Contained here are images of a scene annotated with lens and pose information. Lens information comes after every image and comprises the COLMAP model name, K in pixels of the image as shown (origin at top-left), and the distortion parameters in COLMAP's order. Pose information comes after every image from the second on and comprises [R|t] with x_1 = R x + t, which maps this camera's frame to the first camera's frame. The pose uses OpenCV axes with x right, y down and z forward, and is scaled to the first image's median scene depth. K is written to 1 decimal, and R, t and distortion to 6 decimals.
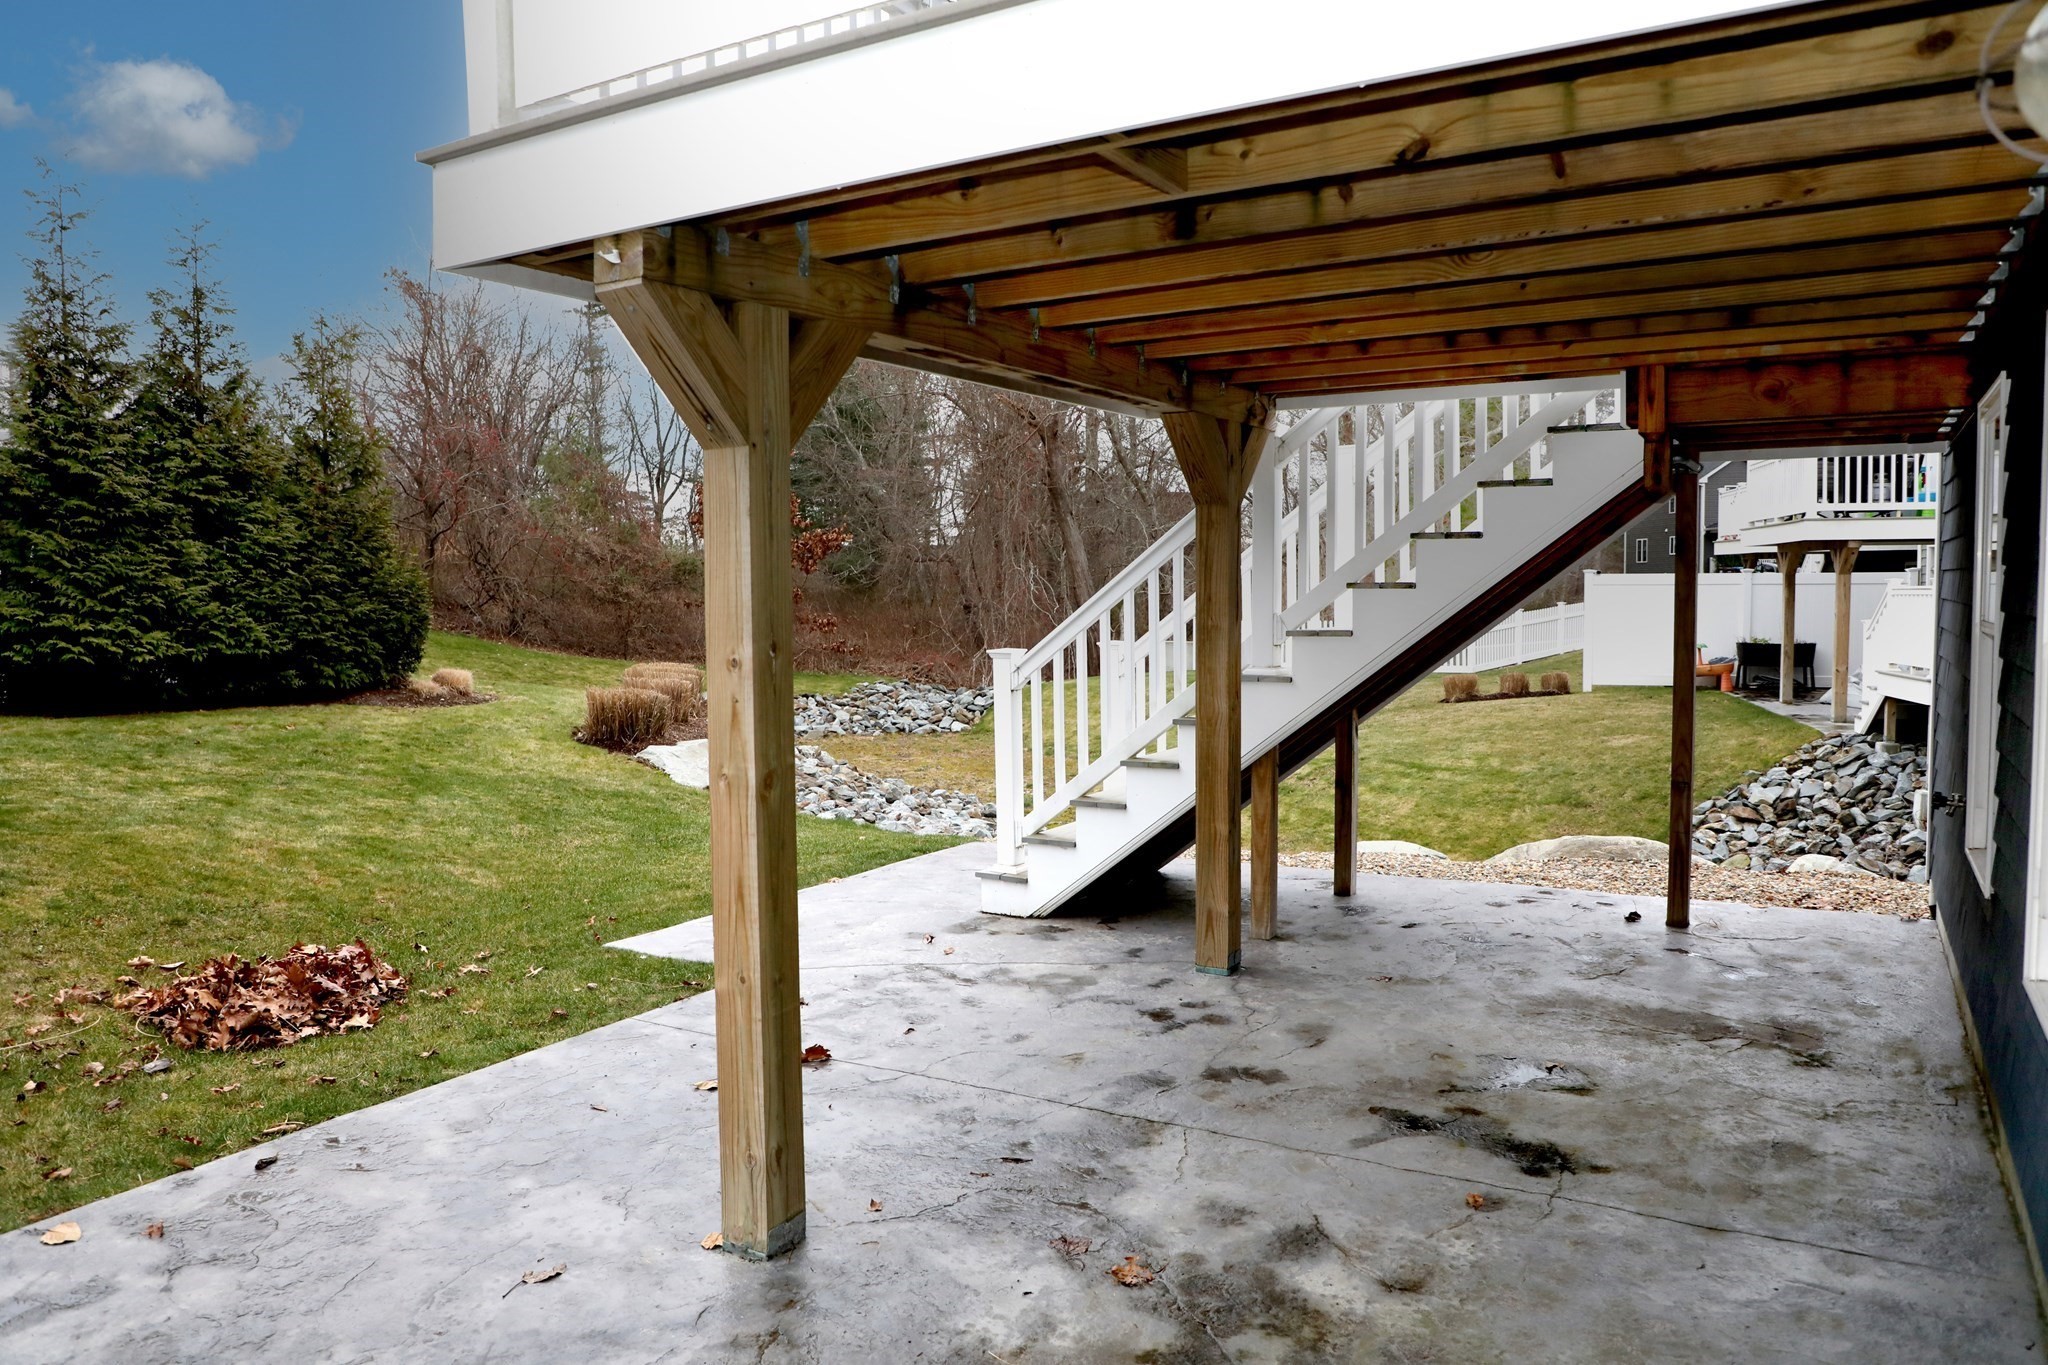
lens RADIAL K [[1407.0, 0, 1024.0], [0, 1407.0, 682.5], [0, 0, 1]] dist [-0.067233, 0.037923]
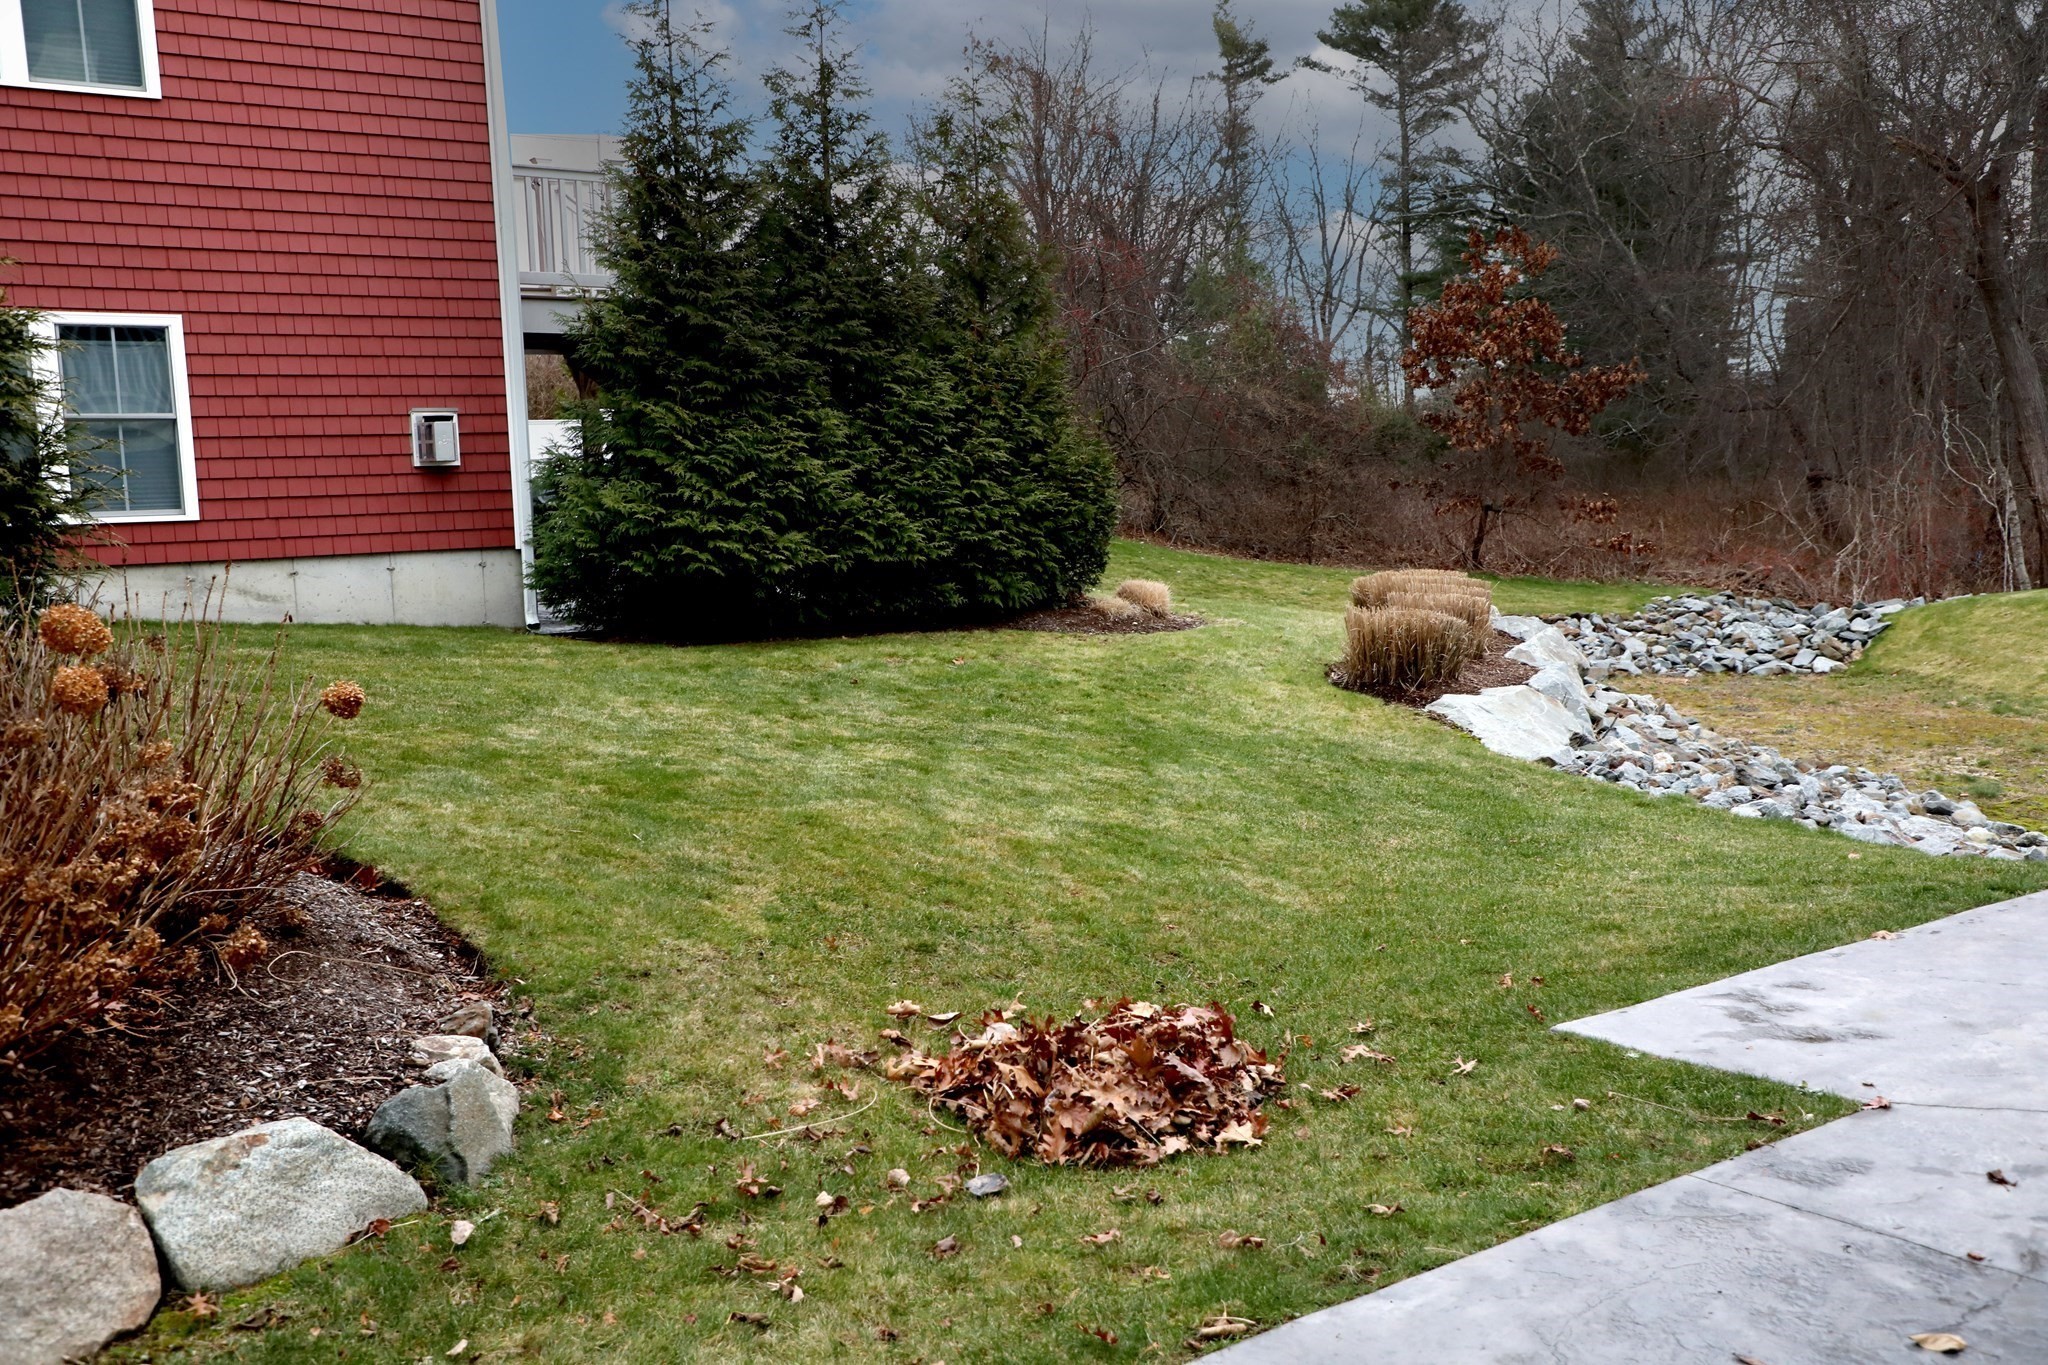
lens RADIAL K [[1969.5, 0, 1024.0], [0, 1969.5, 682.5], [0, 0, 1]] dist [0.054422, 0.010596]
pose [[0.923707, 0.017529, -0.382697, -0.100715], [-0.000337, 0.998989, 0.044943, -0.003509], [0.383099, -0.041385, 0.922780, 0.052112]]
